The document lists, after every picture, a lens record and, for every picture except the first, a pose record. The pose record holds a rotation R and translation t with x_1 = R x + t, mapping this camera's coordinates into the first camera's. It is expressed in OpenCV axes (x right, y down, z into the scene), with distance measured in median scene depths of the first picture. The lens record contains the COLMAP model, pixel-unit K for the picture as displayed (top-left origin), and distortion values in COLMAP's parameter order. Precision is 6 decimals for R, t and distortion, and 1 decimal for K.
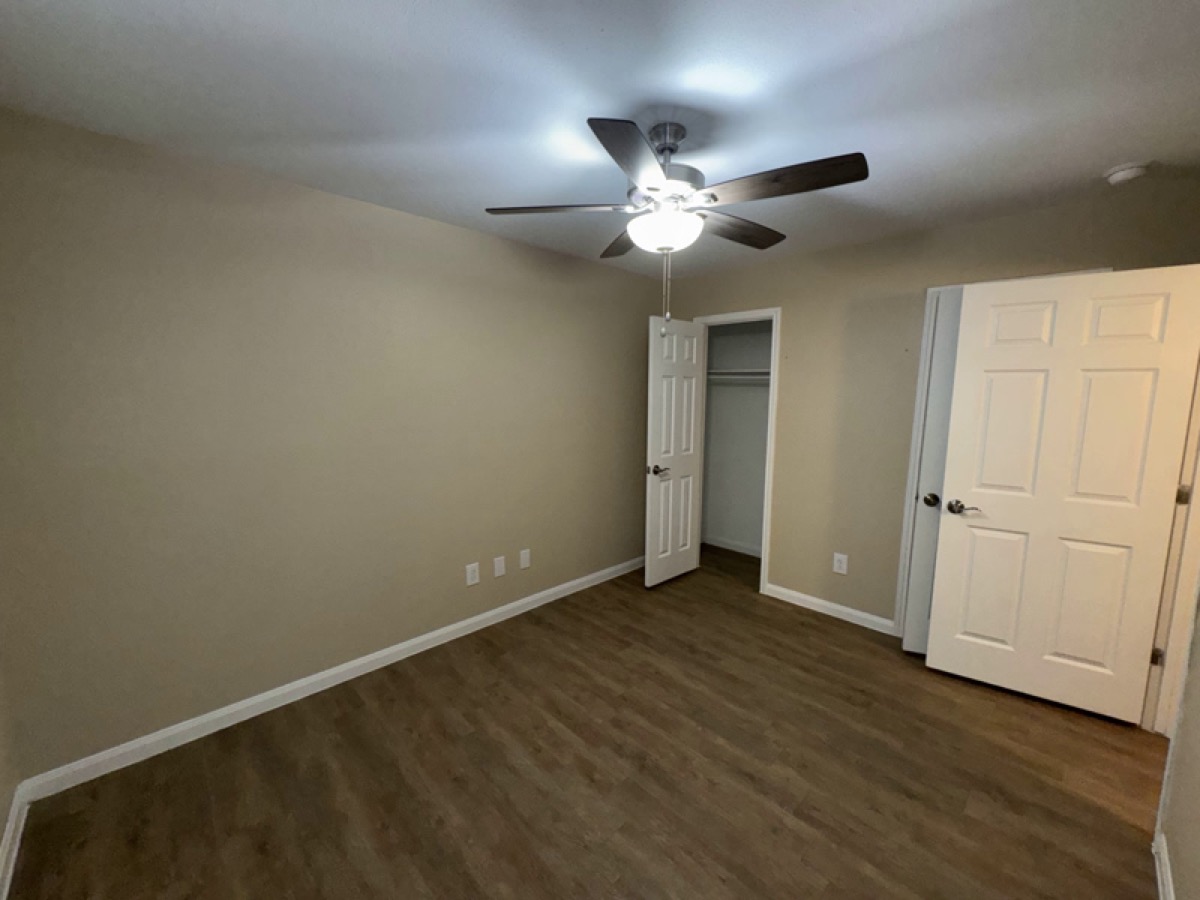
lens RADIAL K [[477.6, 0, 602.4], [0, 477.6, 451.8], [0, 0, 1]] dist [-0.001982, -0.000082]
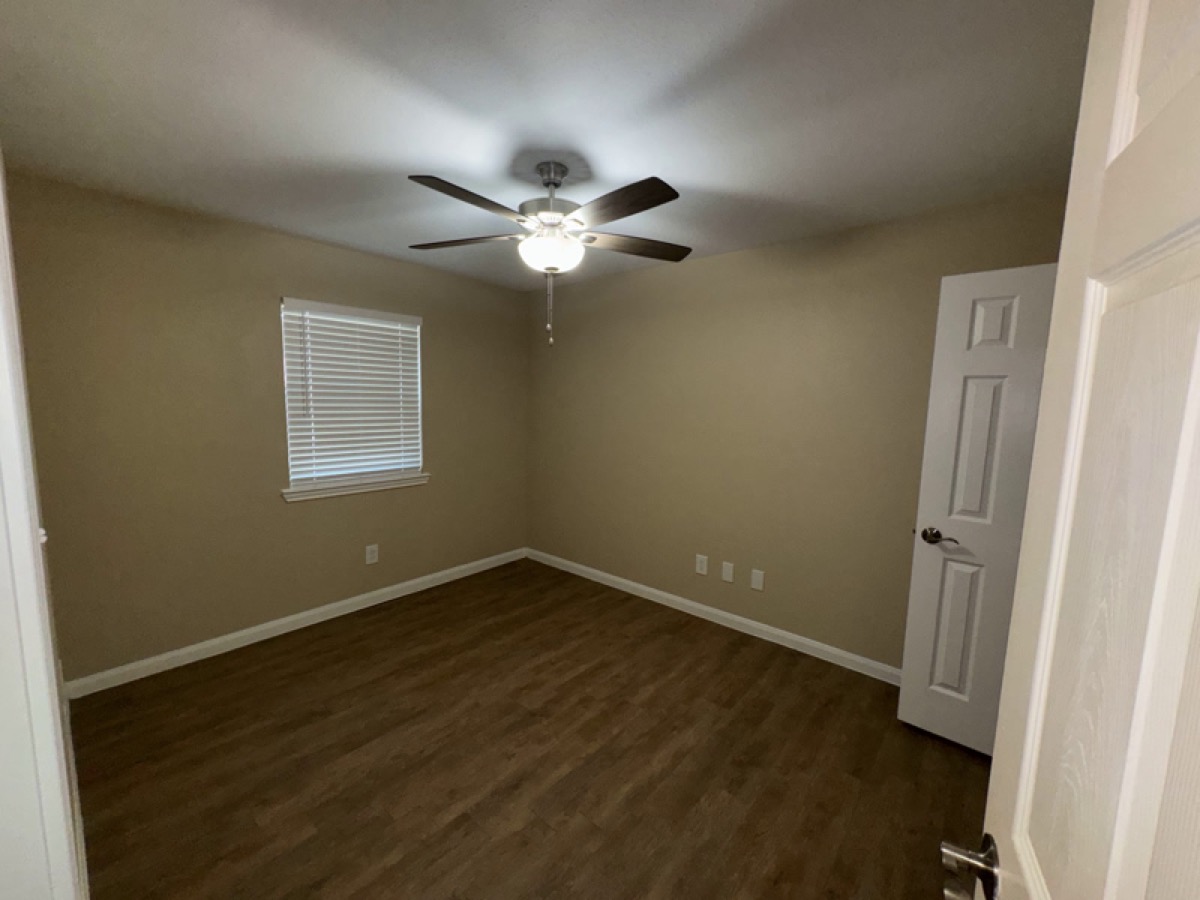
lens RADIAL K [[477.6, 0, 602.4], [0, 477.6, 451.8], [0, 0, 1]] dist [-0.001982, -0.000082]
pose [[0.090653, 0.108117, -0.989996, 0.837380], [-0.147711, 0.984554, 0.093997, -0.076856], [0.984867, 0.137712, 0.105223, 0.672456]]
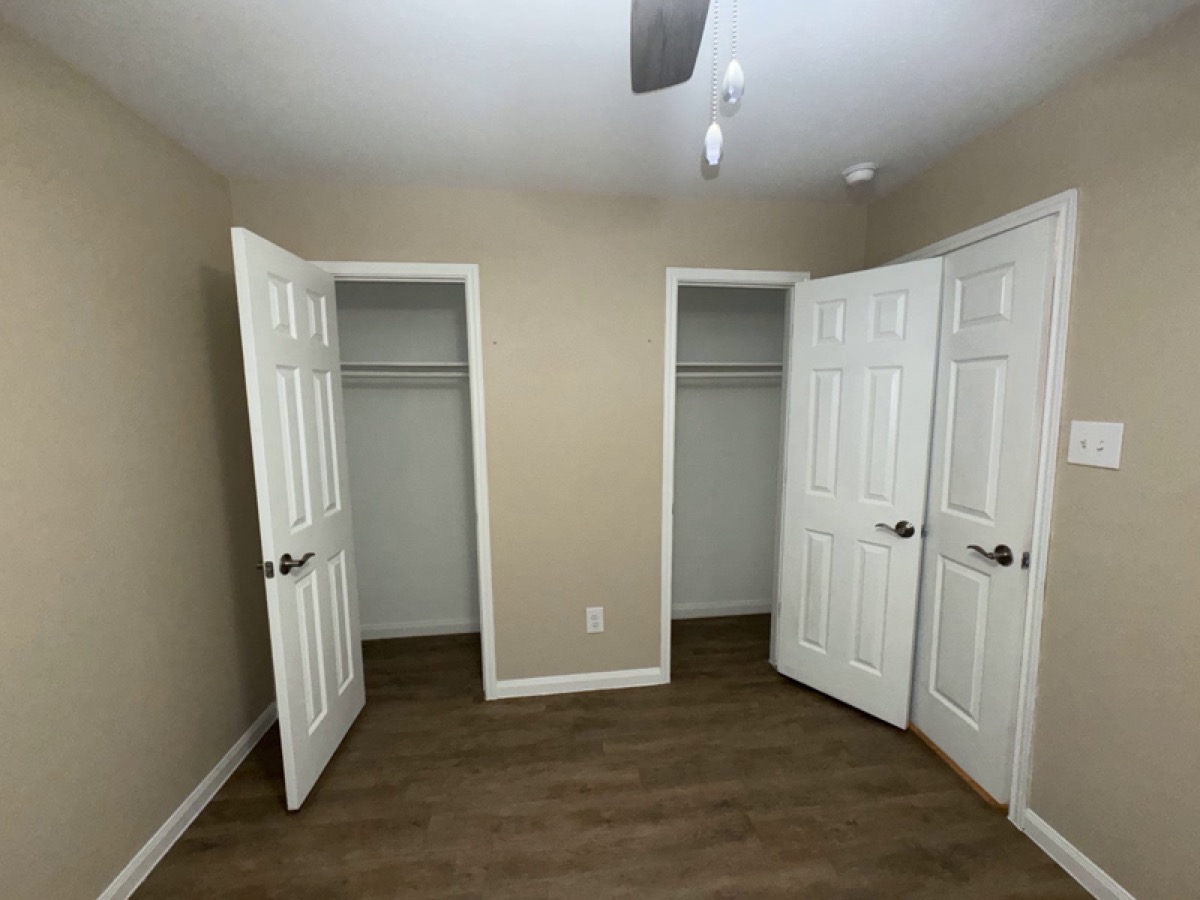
lens RADIAL K [[477.6, 0, 602.4], [0, 477.6, 451.8], [0, 0, 1]] dist [-0.001982, -0.000082]
pose [[0.607018, -0.106594, 0.787506, -0.073606], [0.114084, 0.992387, 0.046389, -0.075538], [-0.786456, 0.061683, 0.614558, 0.589851]]
